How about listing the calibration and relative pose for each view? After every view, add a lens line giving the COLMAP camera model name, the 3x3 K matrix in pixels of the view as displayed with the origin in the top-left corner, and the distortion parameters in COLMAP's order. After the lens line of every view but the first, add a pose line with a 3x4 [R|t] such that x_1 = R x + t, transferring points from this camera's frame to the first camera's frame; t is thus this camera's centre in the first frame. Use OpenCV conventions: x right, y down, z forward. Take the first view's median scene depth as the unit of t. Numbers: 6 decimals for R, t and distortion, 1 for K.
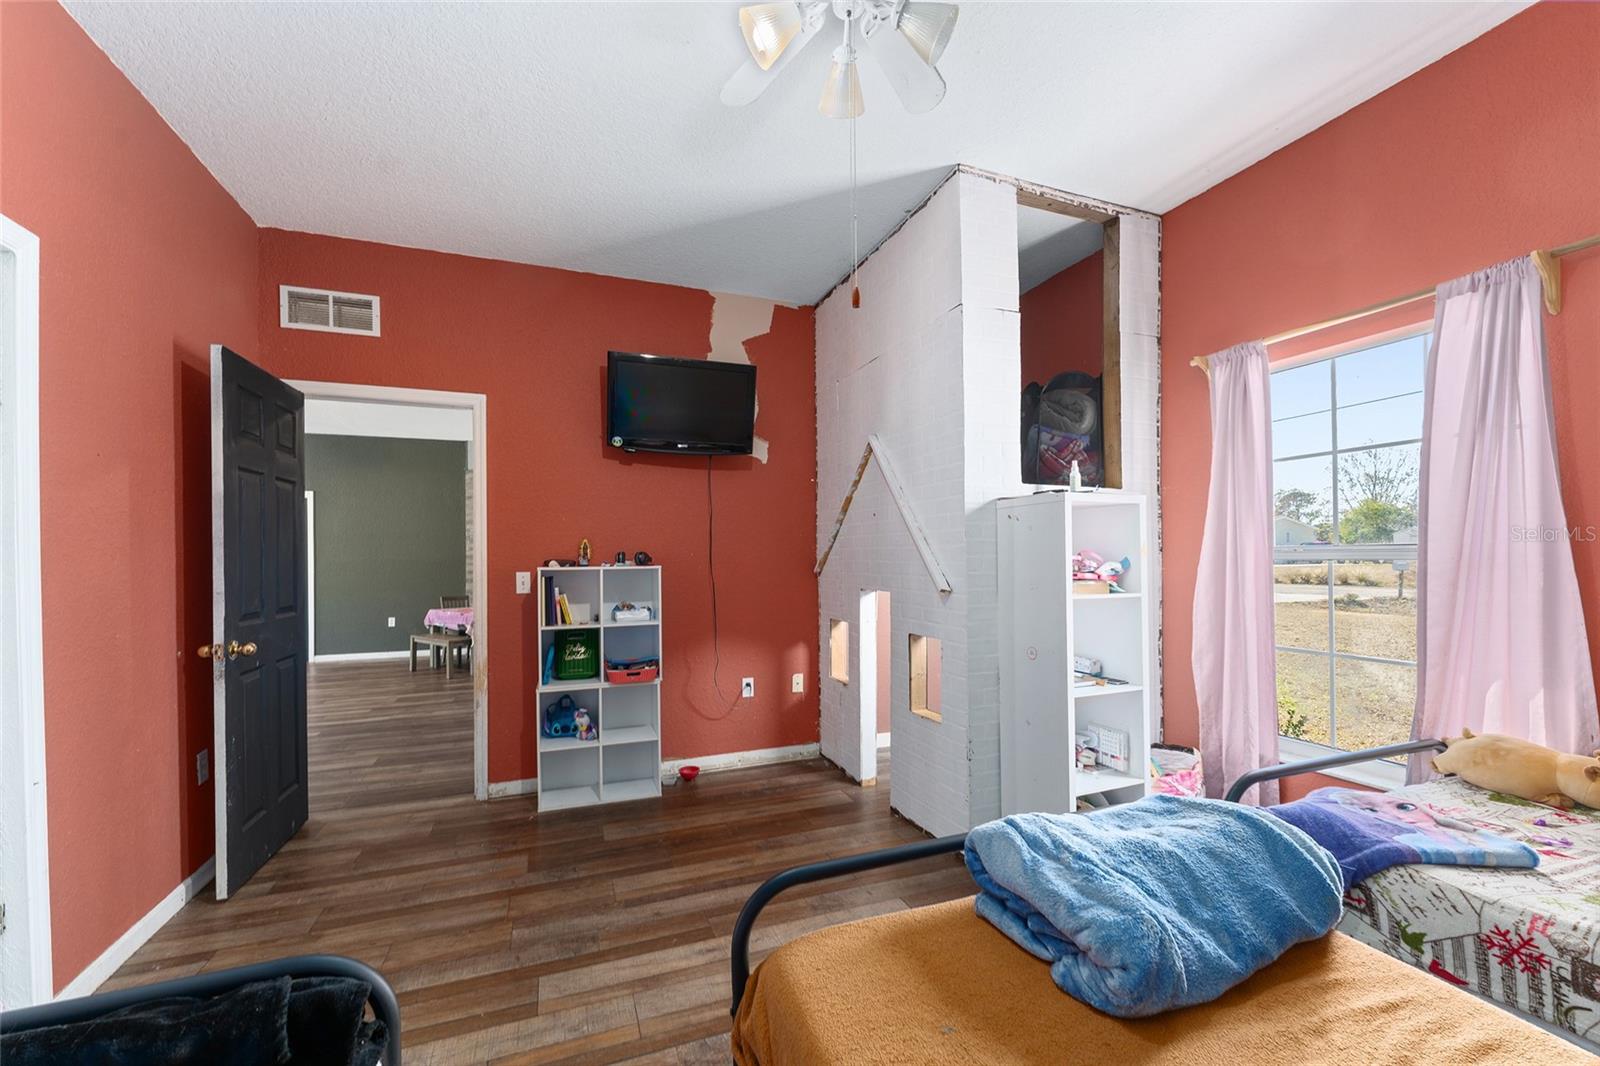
lens RADIAL K [[643.5, 0, 796.6], [0, 643.5, 561.2], [0, 0, 1]] dist [0.004549, -0.001581]
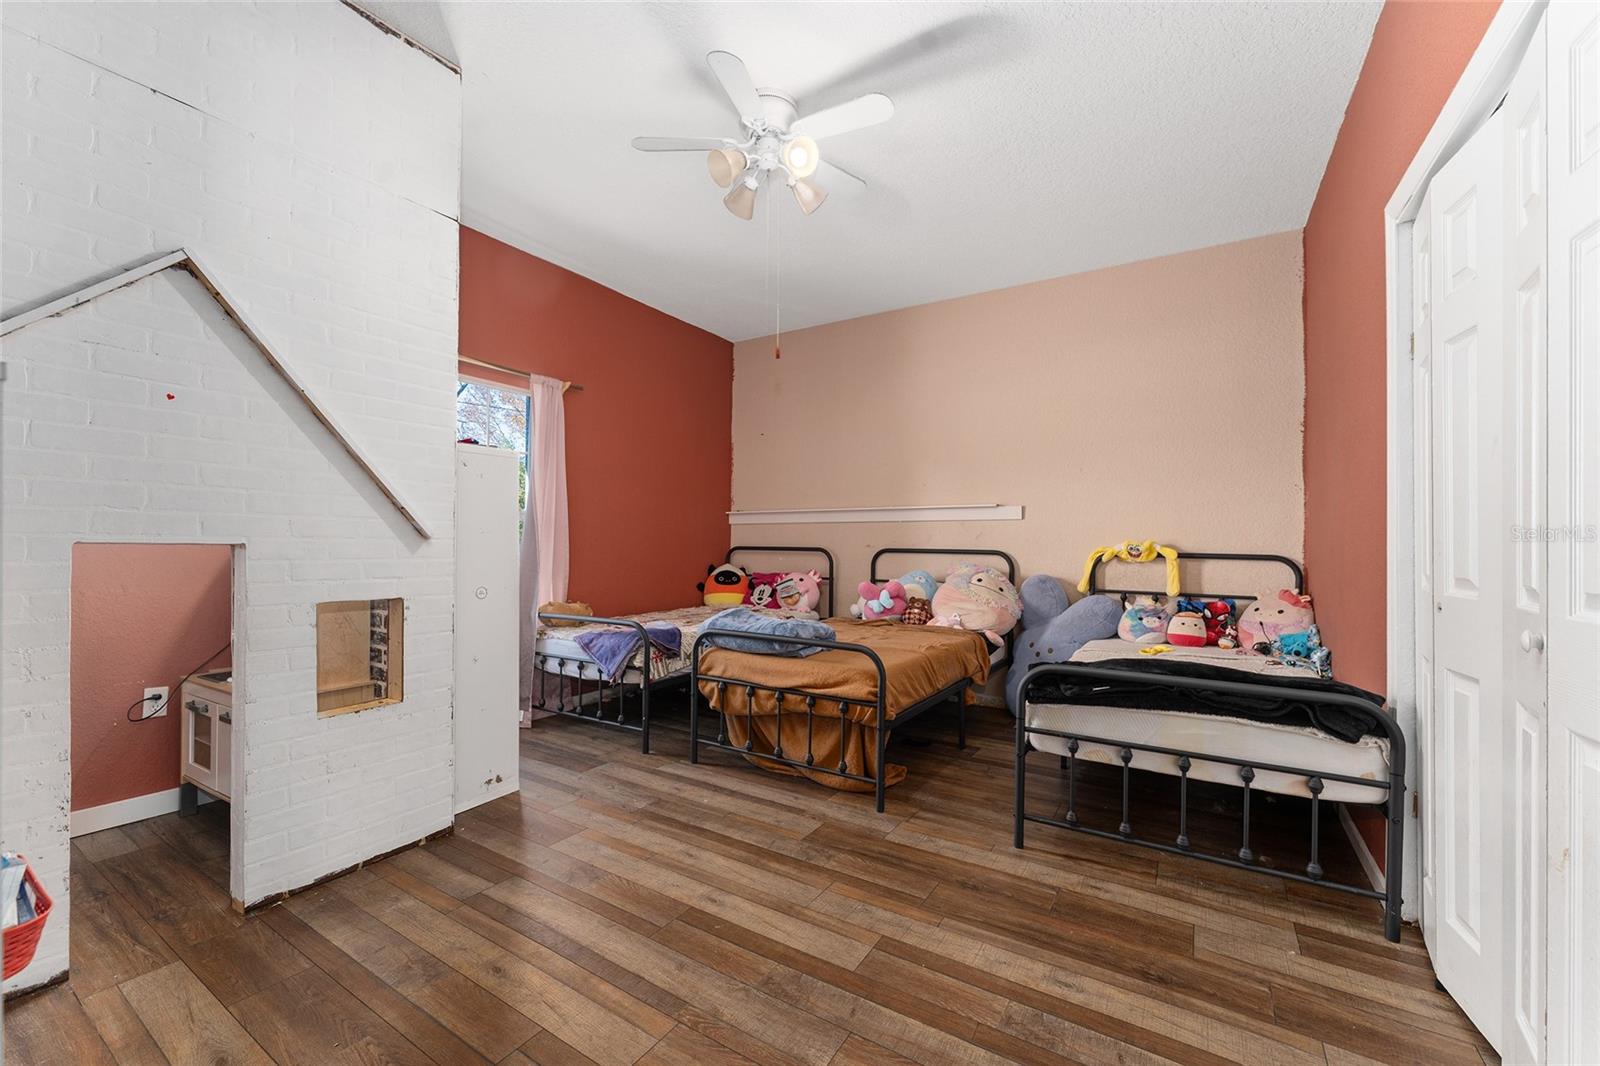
lens RADIAL K [[643.5, 0, 796.9], [0, 643.5, 538.1], [0, 0, 1]] dist [0.004549, -0.001581]
pose [[-0.597549, 0.008746, 0.801785, -1.034805], [0.002874, 0.999957, -0.008765, 0.080634], [-0.801828, -0.002933, -0.597548, 1.558961]]
